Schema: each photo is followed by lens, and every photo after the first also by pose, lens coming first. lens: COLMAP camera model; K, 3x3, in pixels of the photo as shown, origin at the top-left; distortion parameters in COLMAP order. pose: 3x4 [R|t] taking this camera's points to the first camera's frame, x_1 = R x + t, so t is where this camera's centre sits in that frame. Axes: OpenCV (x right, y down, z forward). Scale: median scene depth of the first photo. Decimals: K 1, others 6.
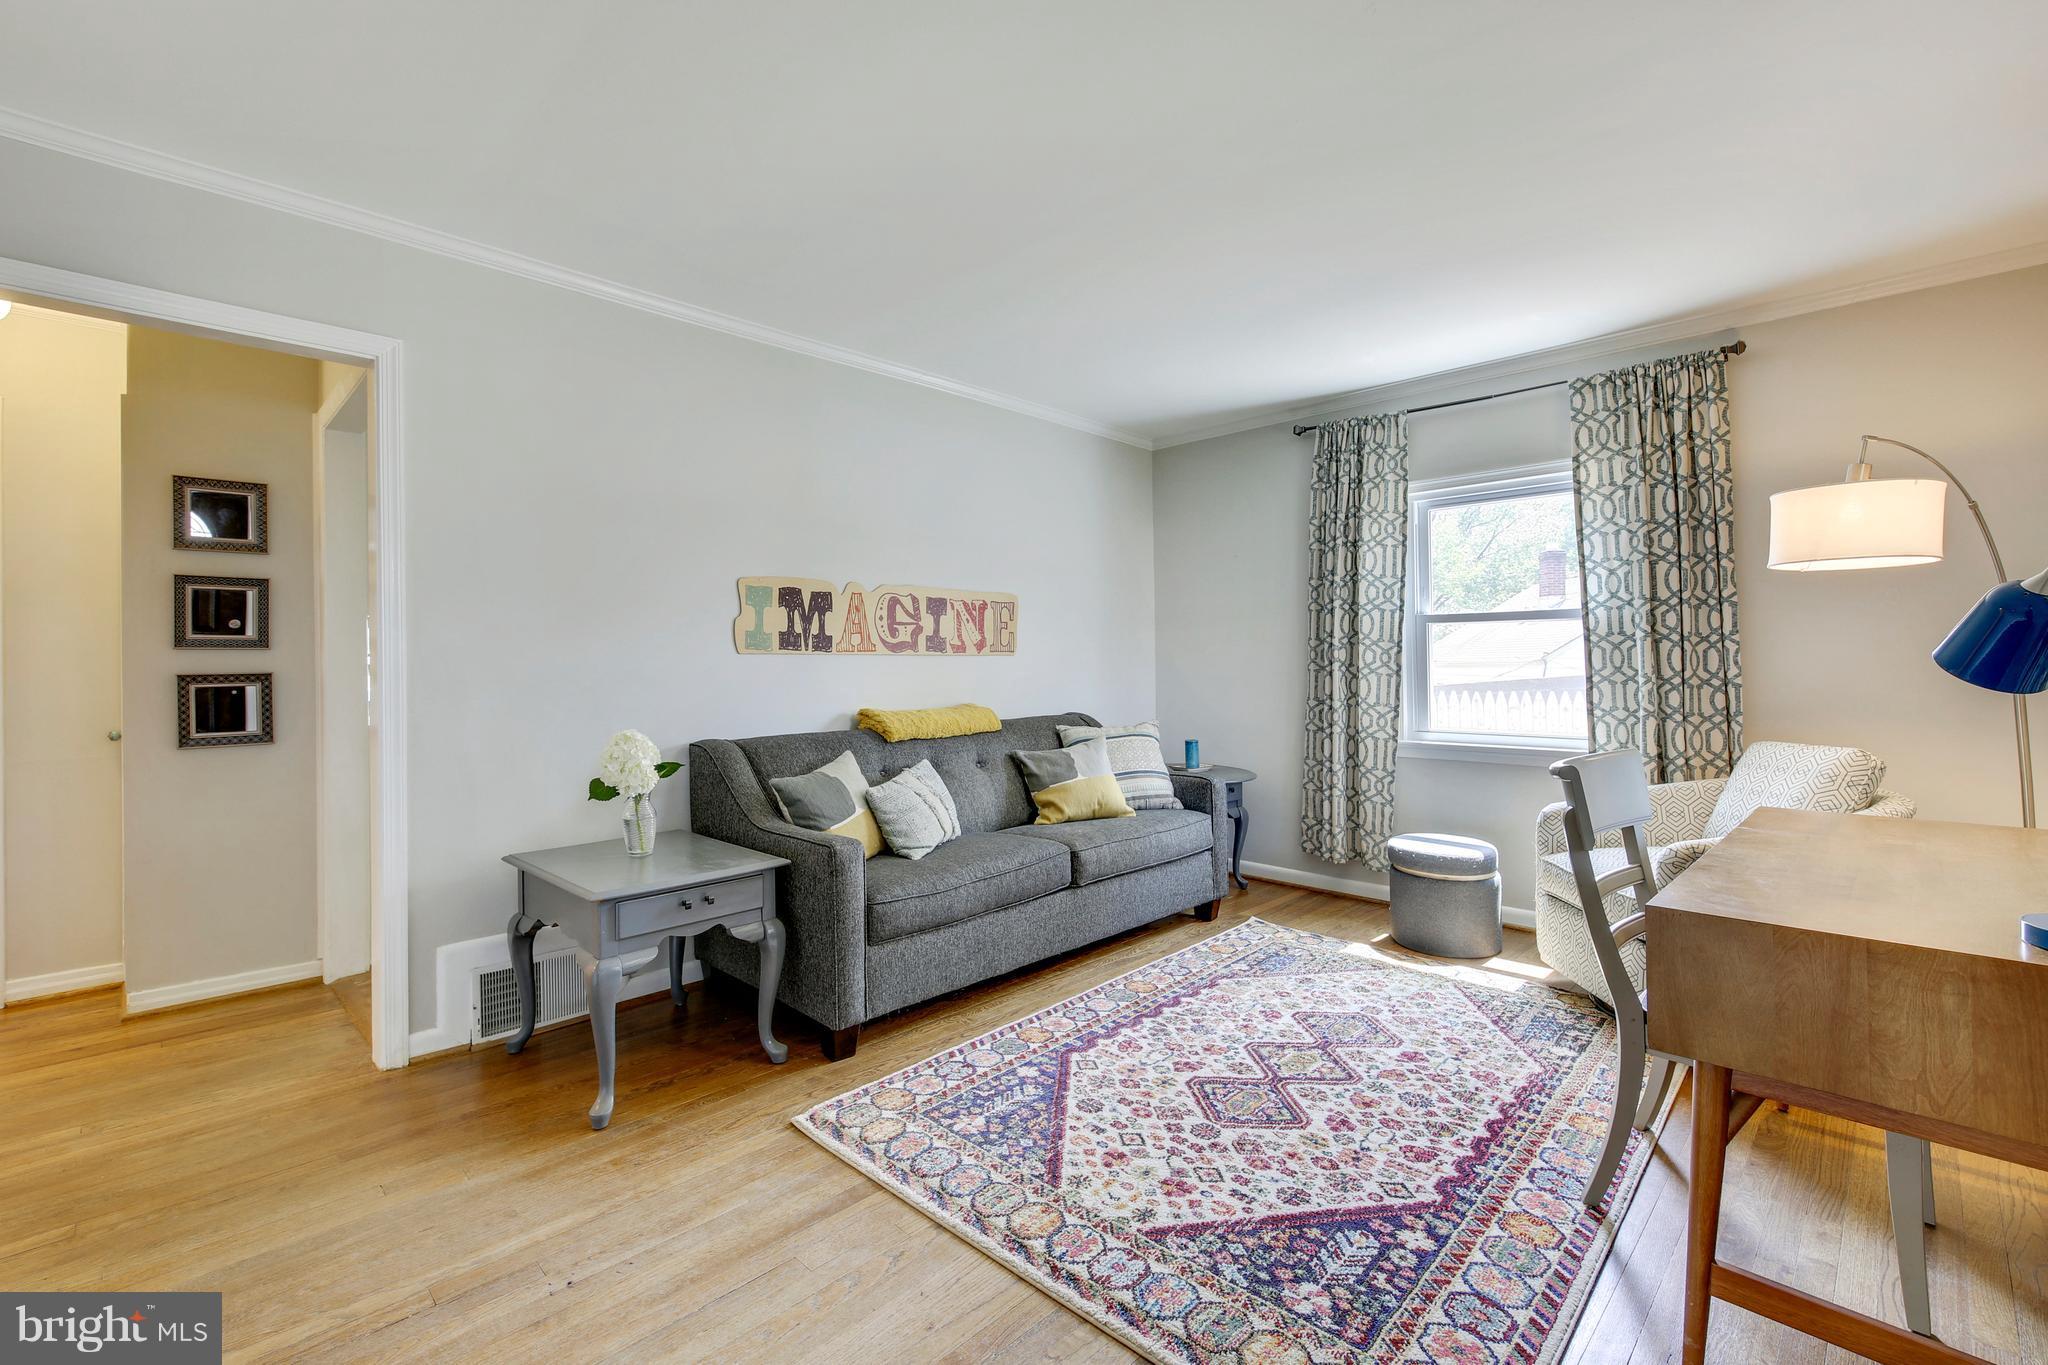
lens RADIAL K [[892.9, 0, 1030.4], [0, 892.9, 661.4], [0, 0, 1]] dist [0.001265, 0.000014]
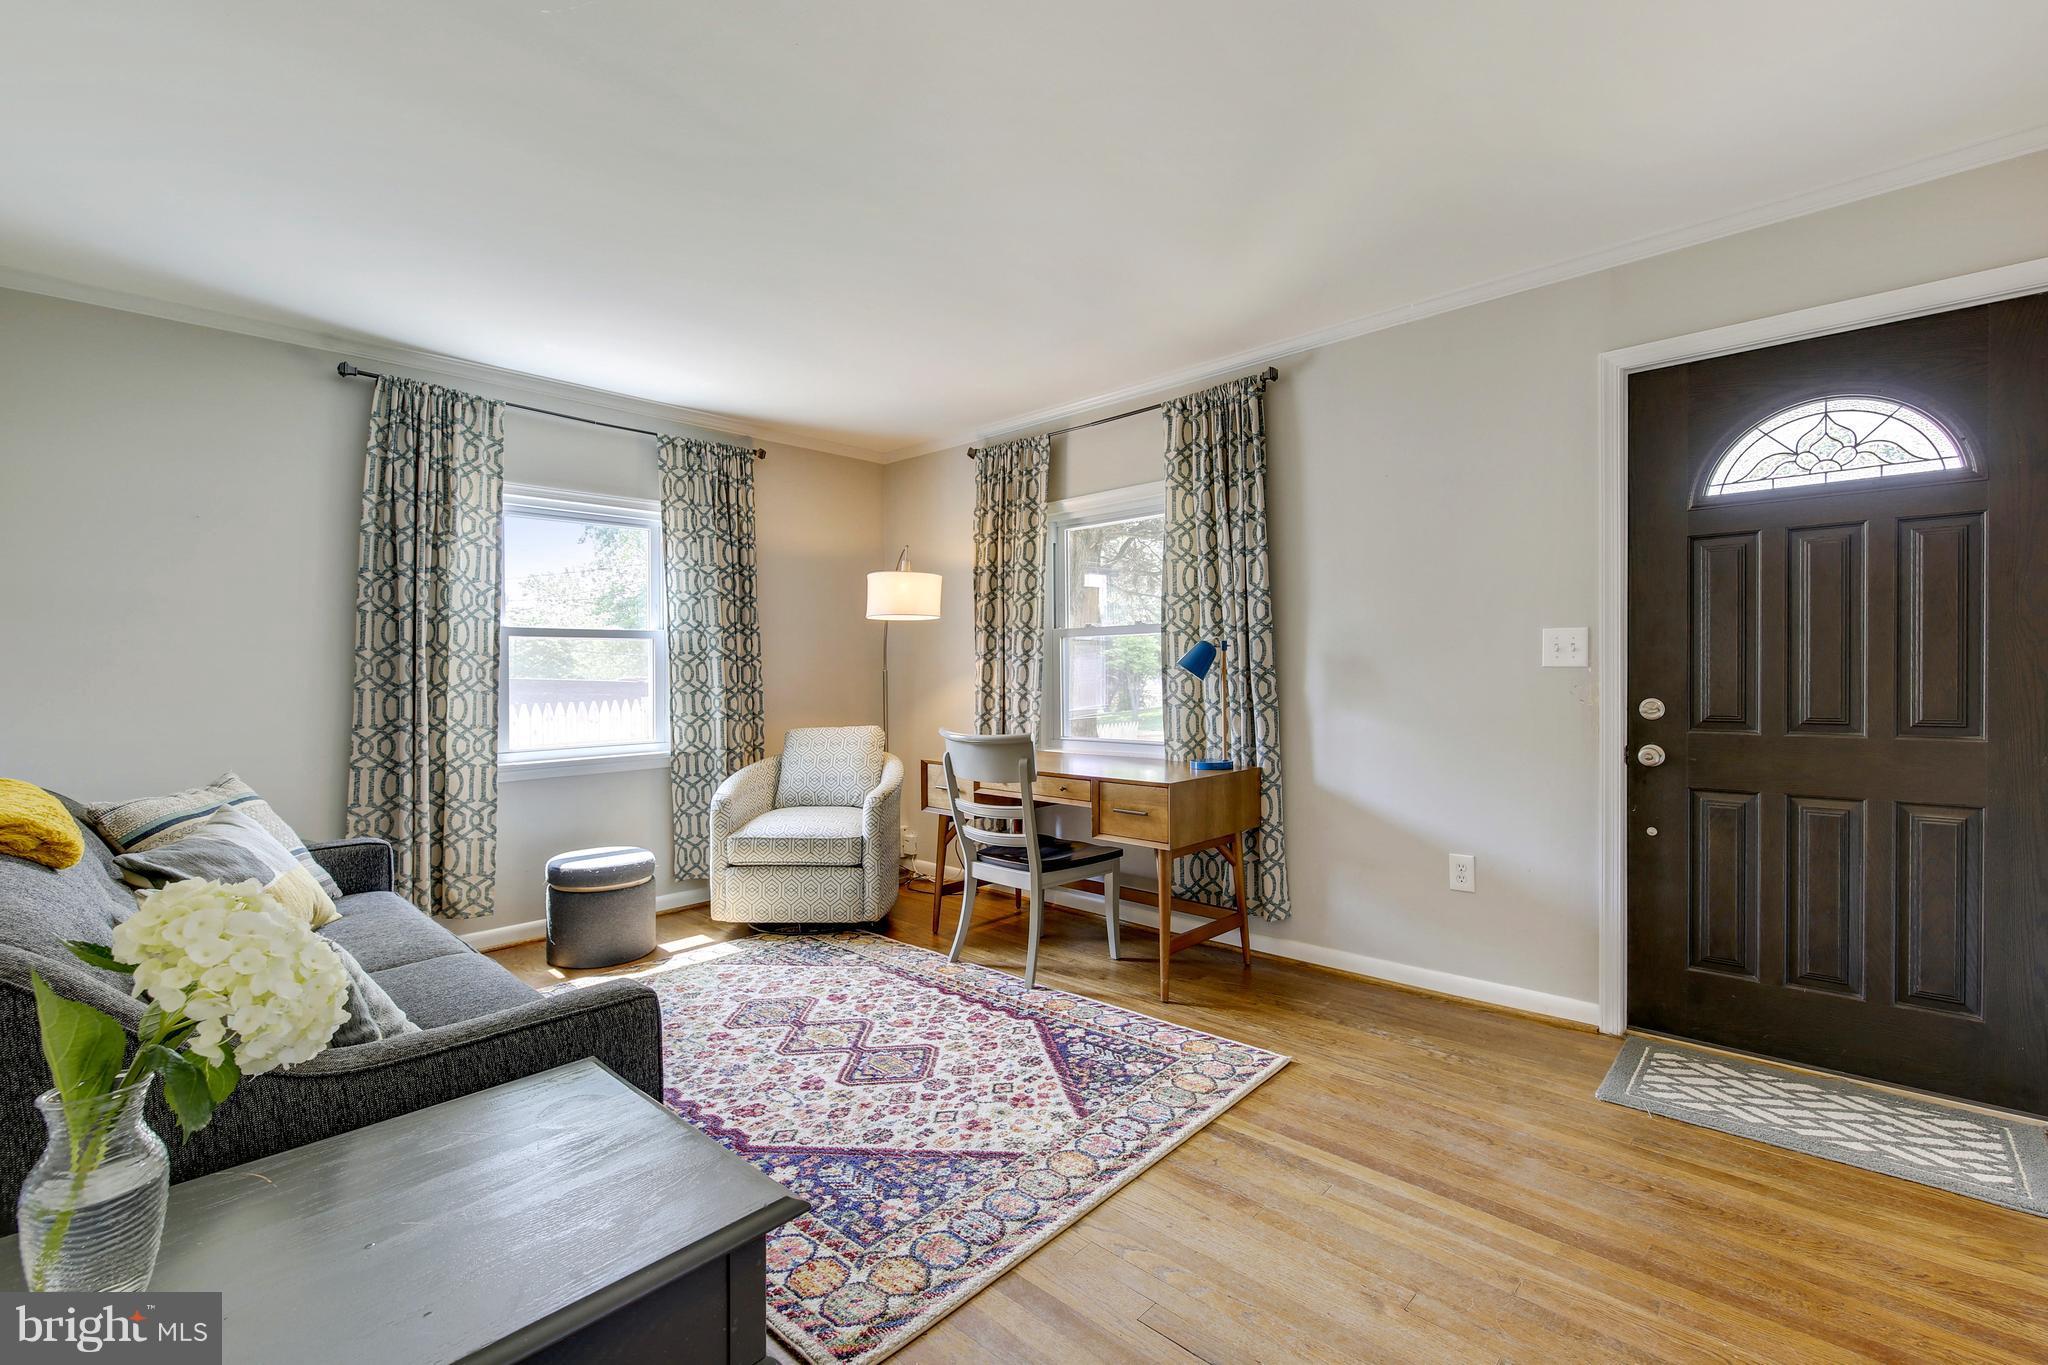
lens RADIAL K [[894.9, 0, 1024.0], [0, 894.9, 682.5], [0, 0, 1]] dist [0.000999, -0.000051]
pose [[-0.020917, -0.006758, 0.999758, -0.821467], [0.010376, 0.999922, 0.006977, 0.007708], [-0.999727, 0.010520, -0.020845, 0.793420]]
